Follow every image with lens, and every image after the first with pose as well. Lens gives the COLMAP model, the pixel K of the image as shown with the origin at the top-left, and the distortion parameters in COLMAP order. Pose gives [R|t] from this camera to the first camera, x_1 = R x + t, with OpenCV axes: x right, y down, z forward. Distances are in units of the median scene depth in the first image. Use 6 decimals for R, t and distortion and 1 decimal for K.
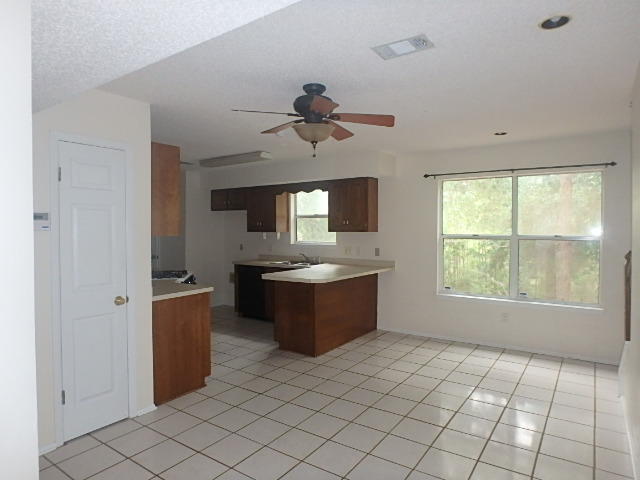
lens RADIAL K [[397.5, 0, 320.0], [0, 397.5, 240.0], [0, 0, 1]] dist [-0.029976, 0.001186]
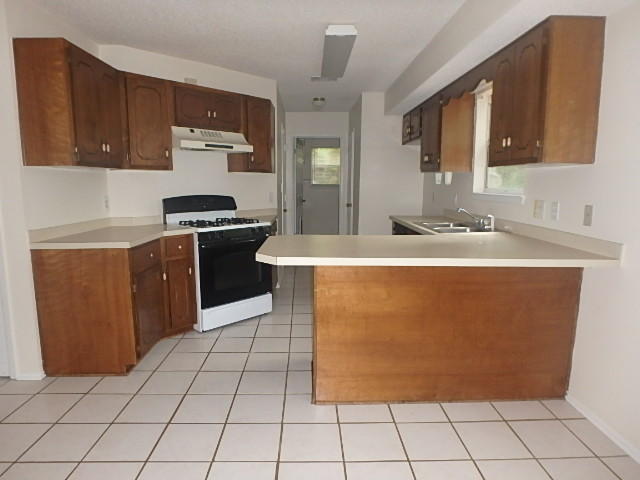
lens RADIAL K [[397.5, 0, 320.0], [0, 397.5, 240.0], [0, 0, 1]] dist [-0.029976, 0.001186]
pose [[0.591708, 0.117549, -0.797536, 0.299975], [-0.029754, 0.991822, 0.124110, 0.014251], [0.805603, -0.049707, 0.590367, 0.558762]]
